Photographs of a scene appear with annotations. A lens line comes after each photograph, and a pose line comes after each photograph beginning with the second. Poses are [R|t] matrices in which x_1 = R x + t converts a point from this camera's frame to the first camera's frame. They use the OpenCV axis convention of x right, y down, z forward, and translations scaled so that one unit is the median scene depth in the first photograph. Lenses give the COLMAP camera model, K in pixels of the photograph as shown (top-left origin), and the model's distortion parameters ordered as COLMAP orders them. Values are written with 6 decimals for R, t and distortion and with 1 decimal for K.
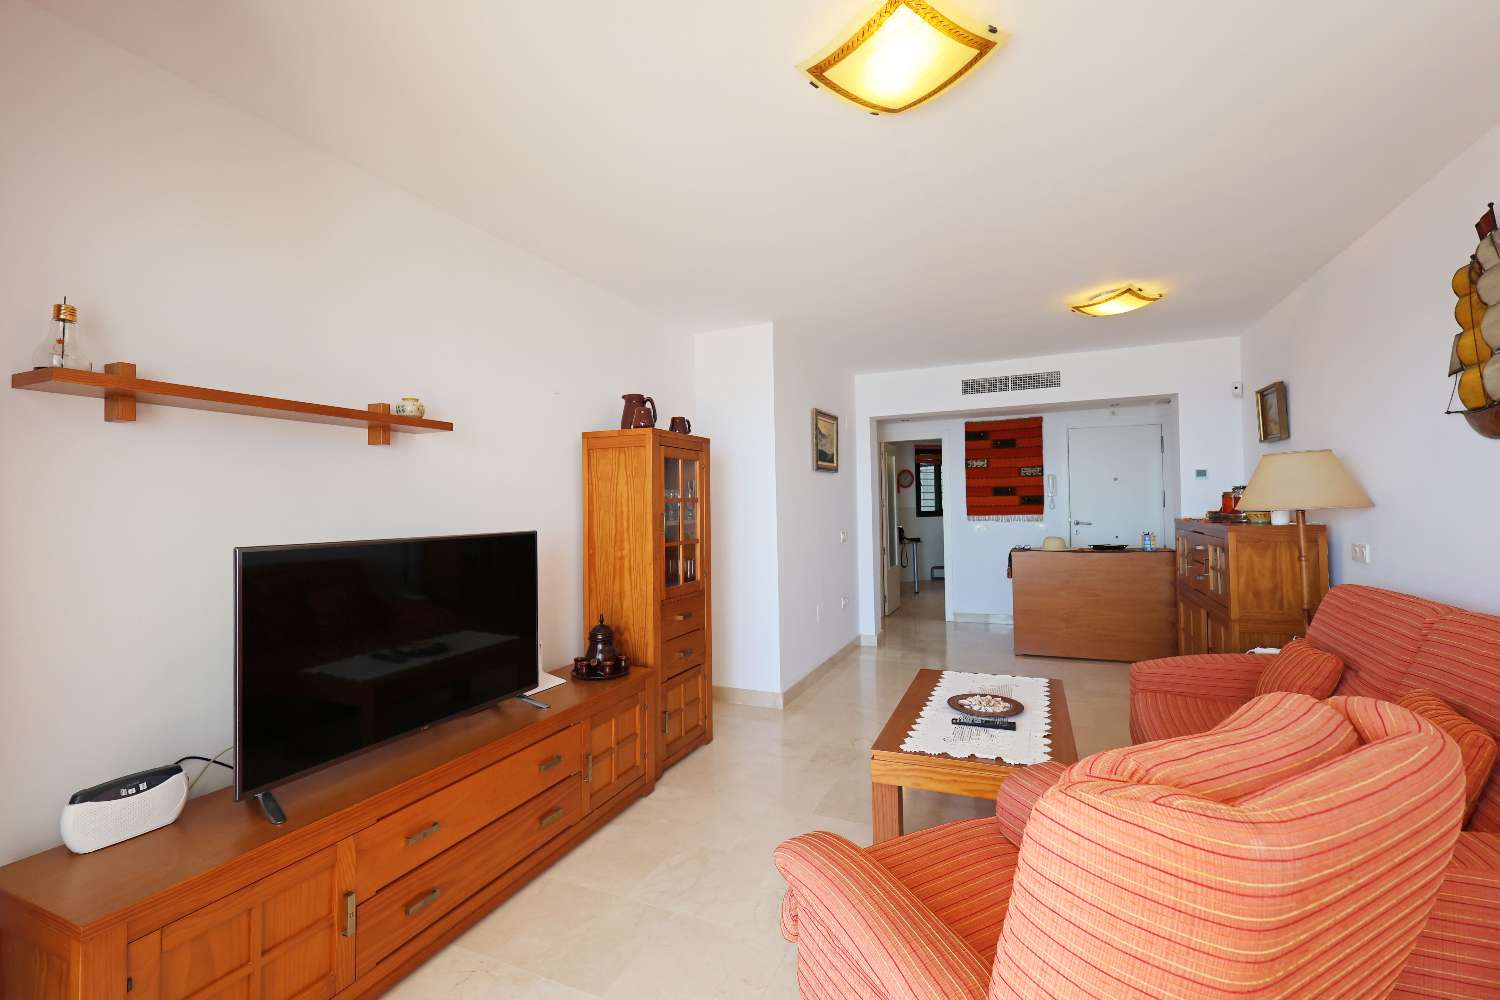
lens RADIAL K [[646.9, 0, 745.8], [0, 646.9, 492.3], [0, 0, 1]] dist [-0.000815, 0.000250]
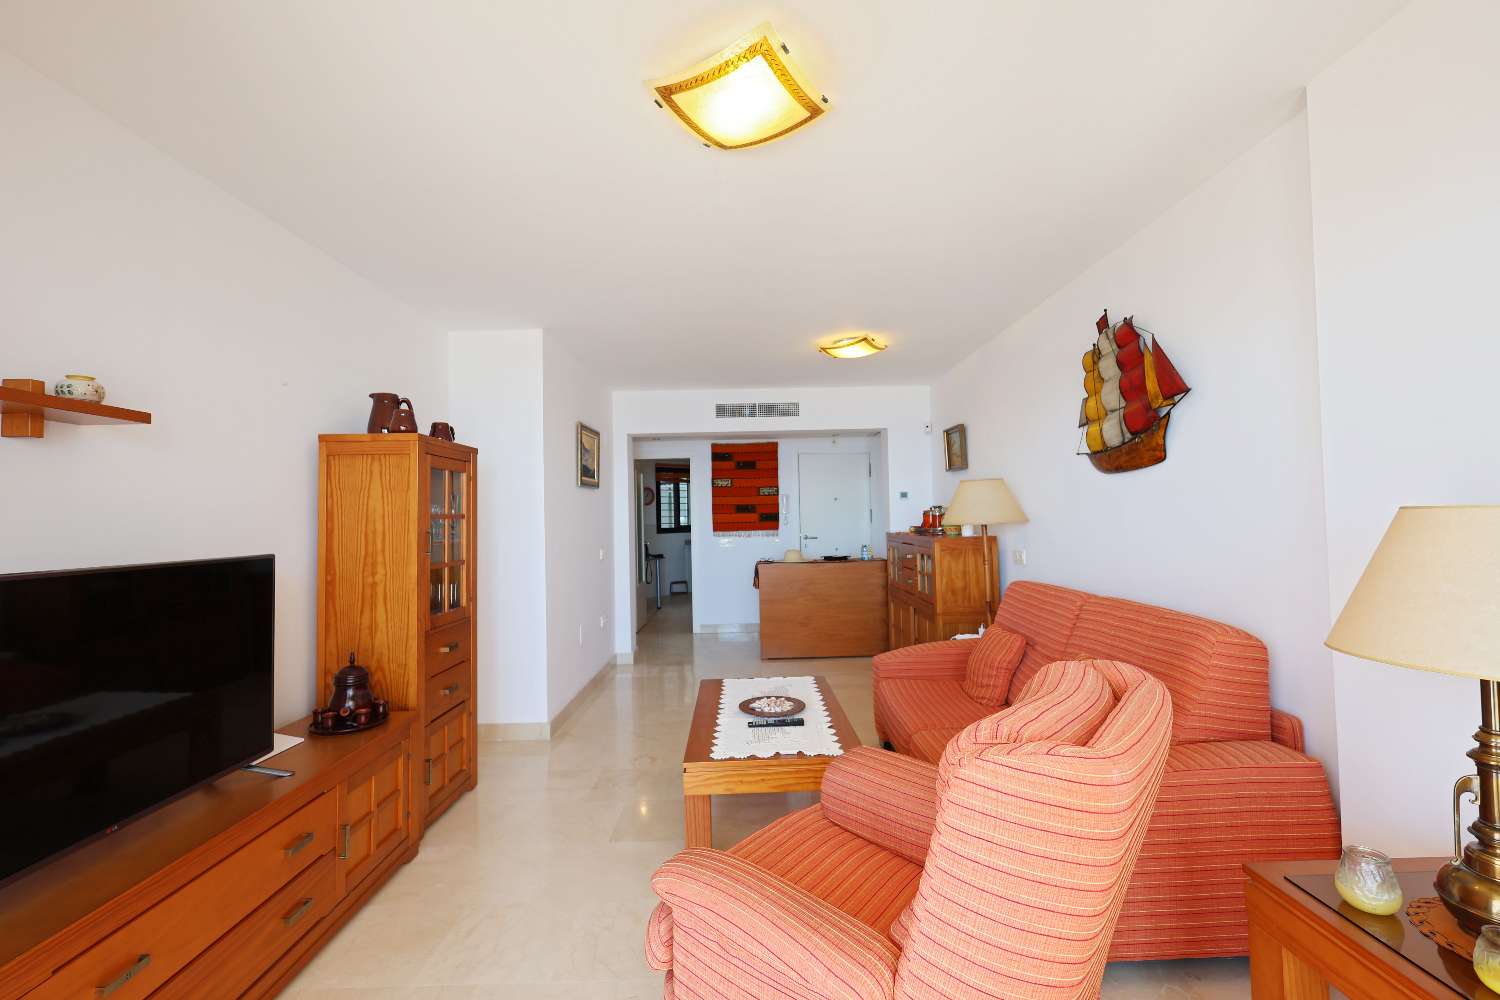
lens RADIAL K [[648.5, 0, 750.7], [0, 648.5, 494.2], [0, 0, 1]] dist [0.001170, 0.000468]
pose [[0.909090, 0.015269, 0.416319, -0.094053], [-0.005326, 0.999672, -0.025033, 0.001642], [-0.416565, 0.020539, 0.908874, 0.017722]]
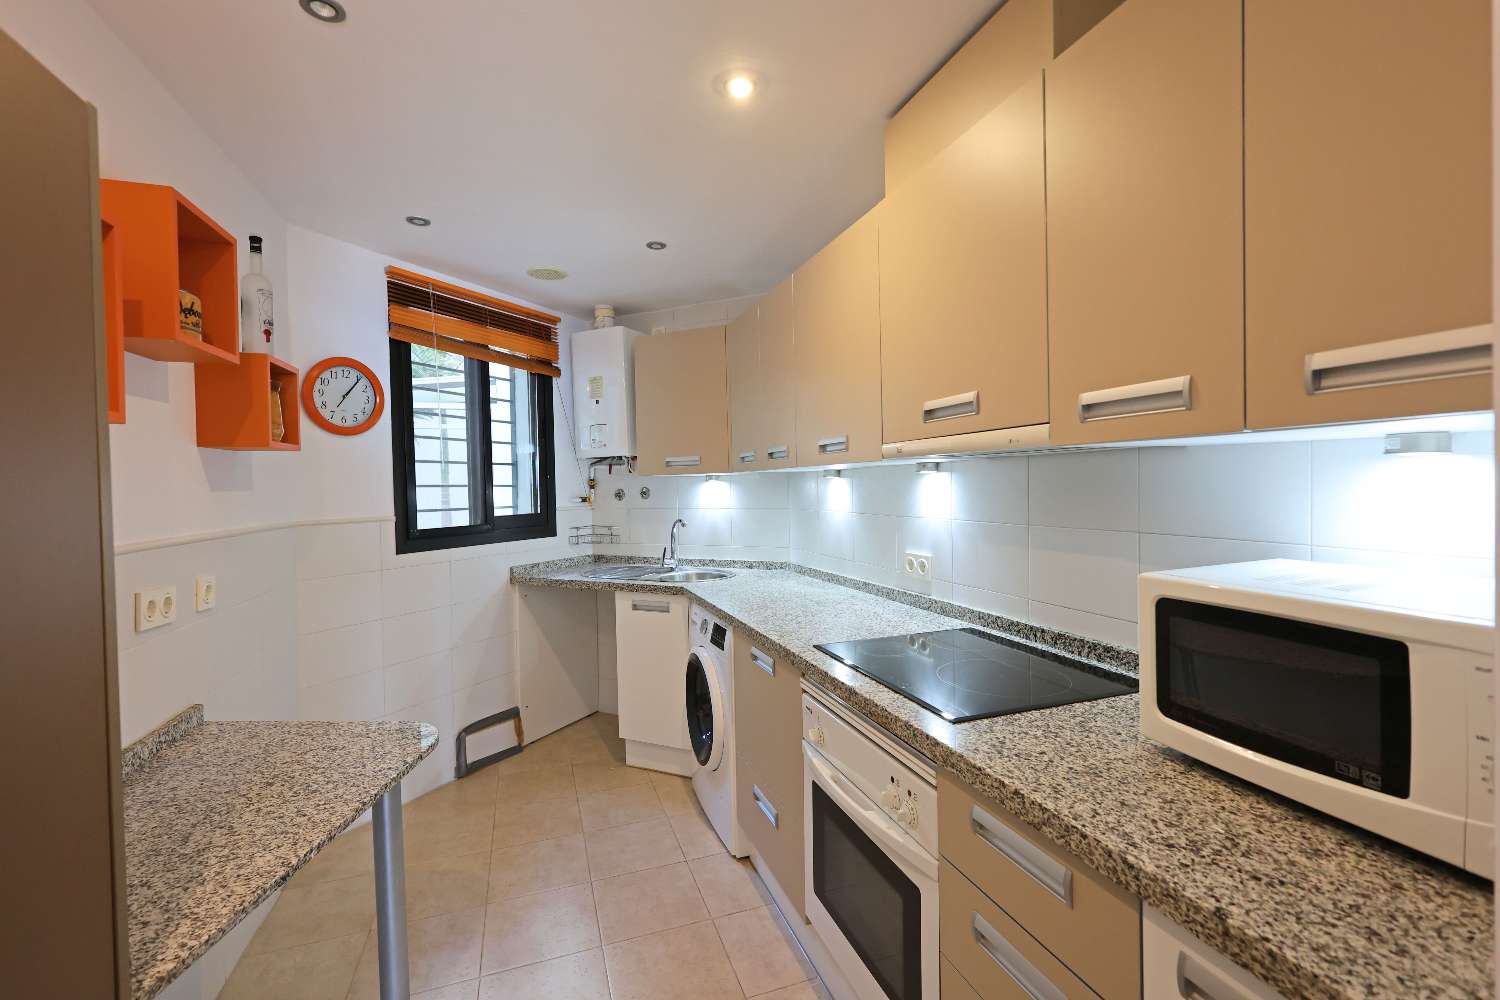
lens RADIAL K [[648.5, 0, 750.7], [0, 648.5, 494.2], [0, 0, 1]] dist [0.001170, 0.000468]
pose [[0.736665, -0.006706, 0.676225, 0.621893], [-0.007552, 0.999807, 0.018142, 0.028032], [-0.676216, -0.018472, 0.736472, 2.305573]]
